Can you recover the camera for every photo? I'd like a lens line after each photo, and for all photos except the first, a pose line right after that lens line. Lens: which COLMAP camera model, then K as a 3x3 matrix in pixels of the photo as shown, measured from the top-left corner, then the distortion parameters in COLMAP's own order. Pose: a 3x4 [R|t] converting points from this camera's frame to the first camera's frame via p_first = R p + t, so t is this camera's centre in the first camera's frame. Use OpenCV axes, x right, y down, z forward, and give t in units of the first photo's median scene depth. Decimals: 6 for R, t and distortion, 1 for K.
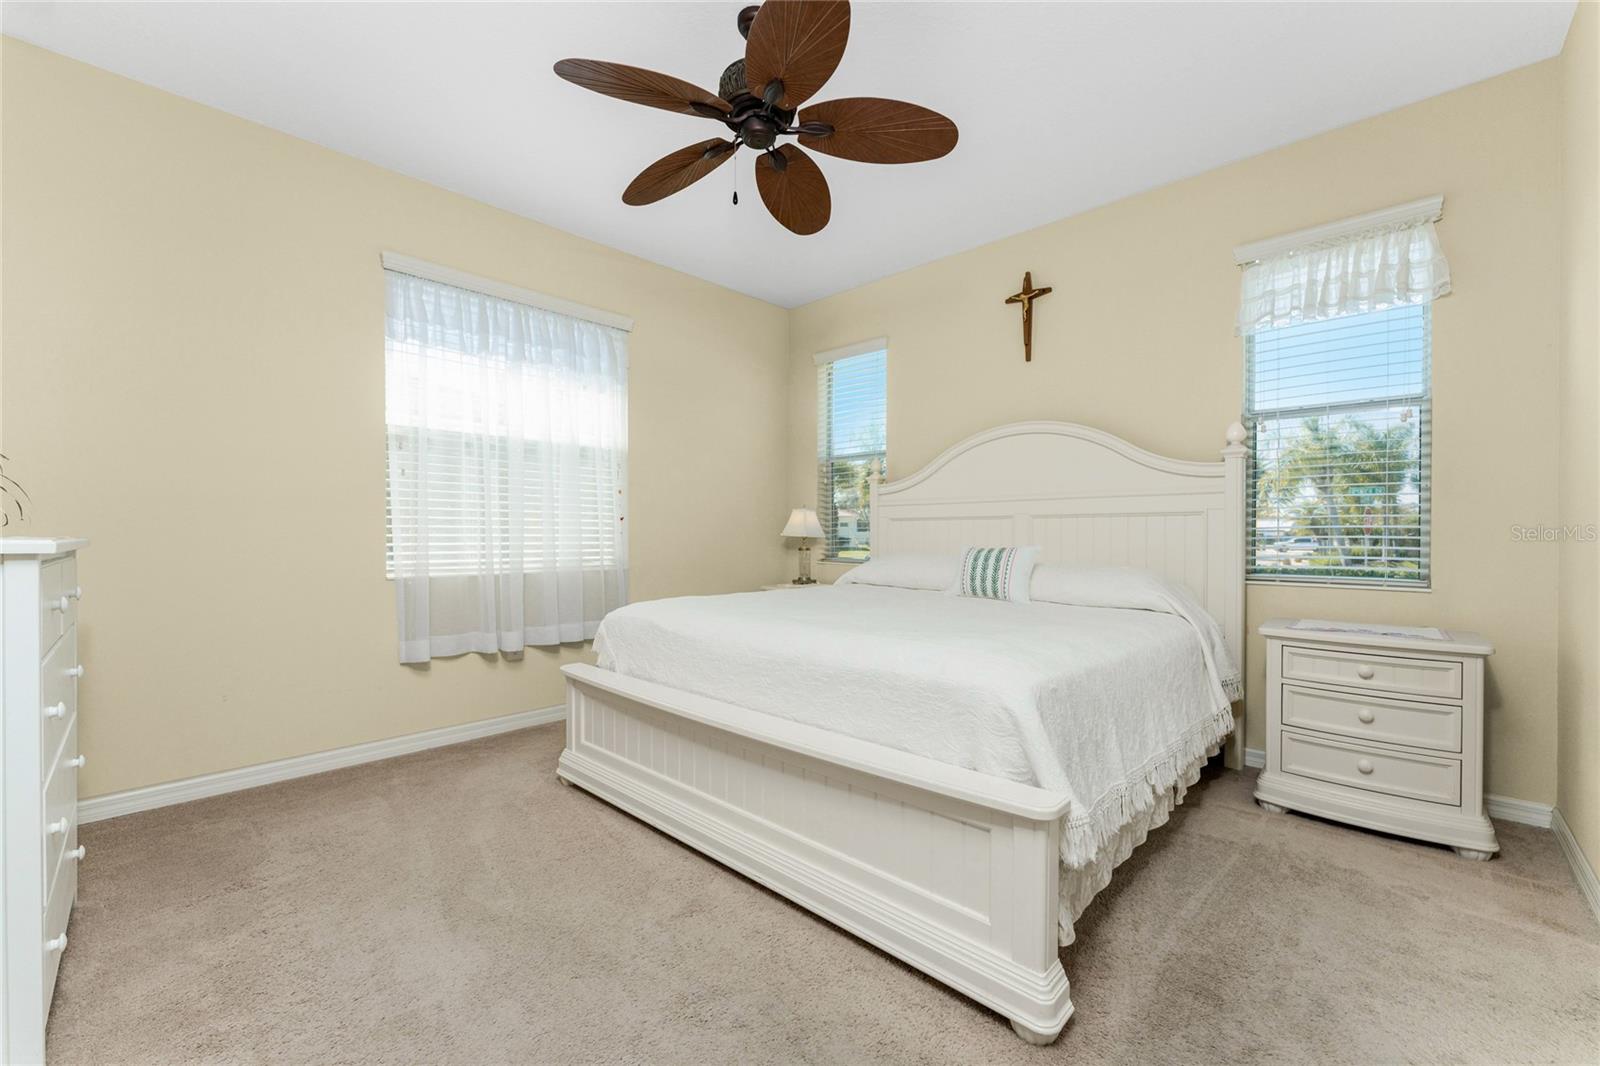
lens RADIAL K [[642.5, 0, 800.0], [0, 642.5, 533.0], [0, 0, 1]] dist [-0.001064, -0.000433]
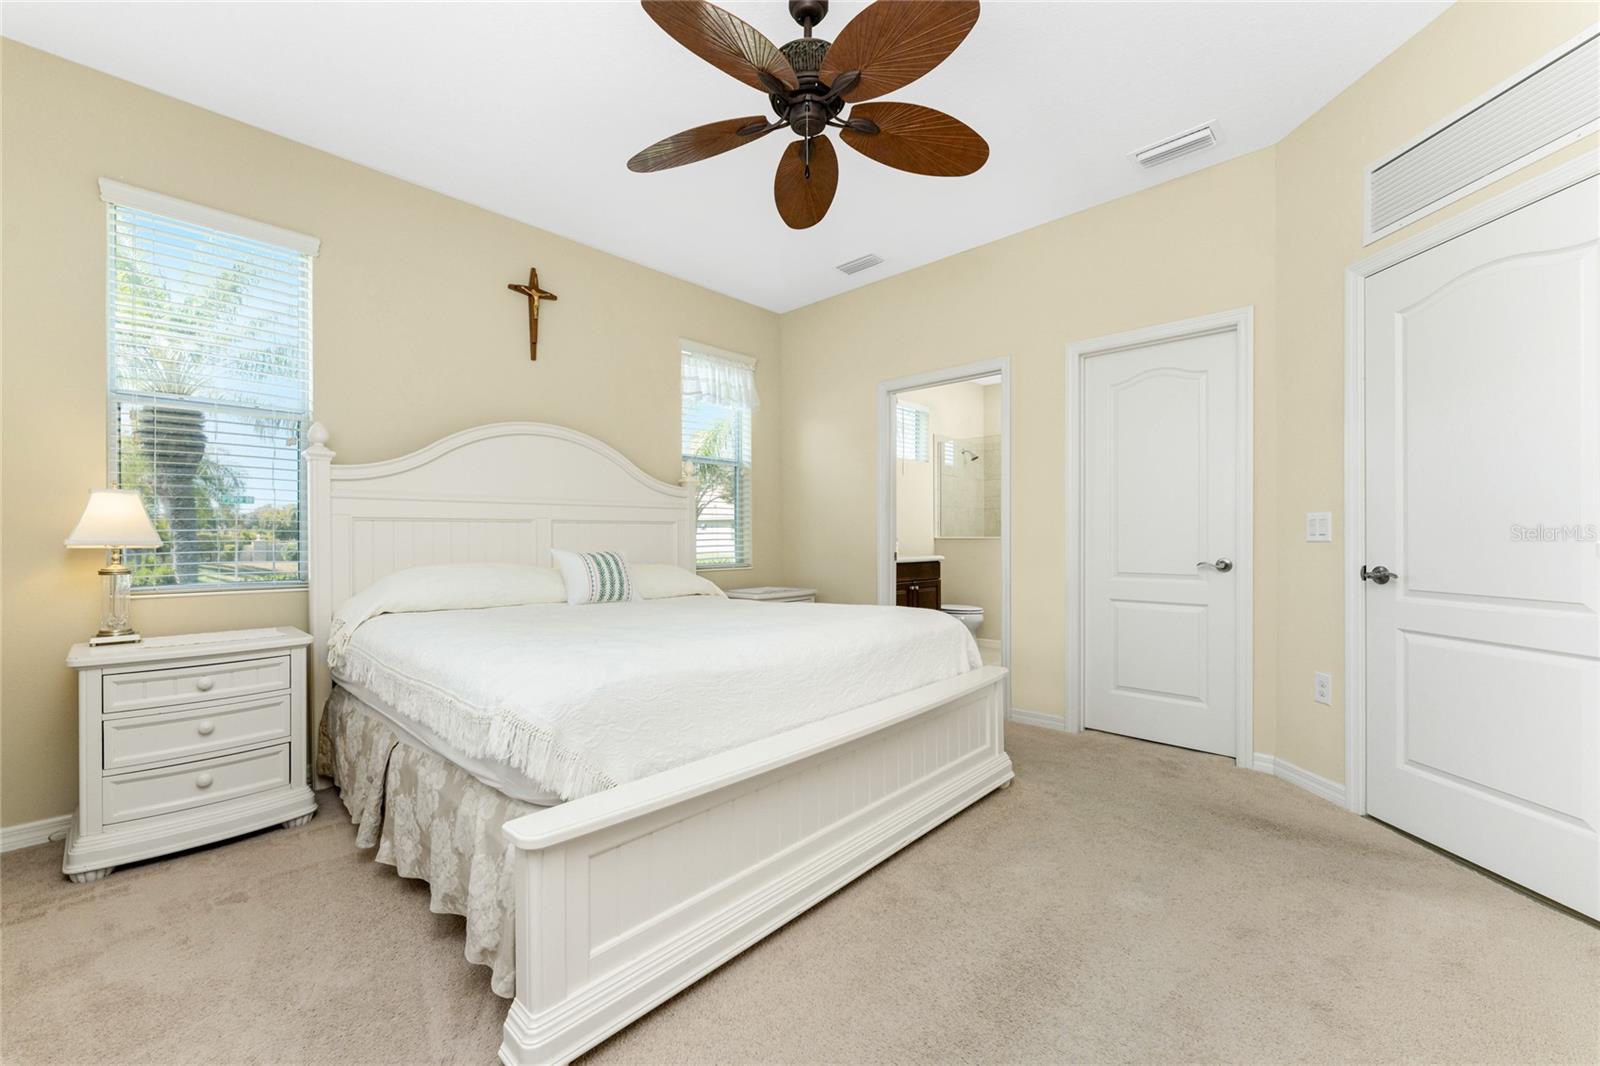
lens RADIAL K [[642.5, 0, 800.0], [0, 642.5, 533.0], [0, 0, 1]] dist [-0.001064, -0.000433]
pose [[-0.000793, 0.007816, 0.999969, -0.103279], [0.006239, 0.999950, -0.007811, 0.000427], [-0.999980, 0.006233, -0.000842, 0.102306]]
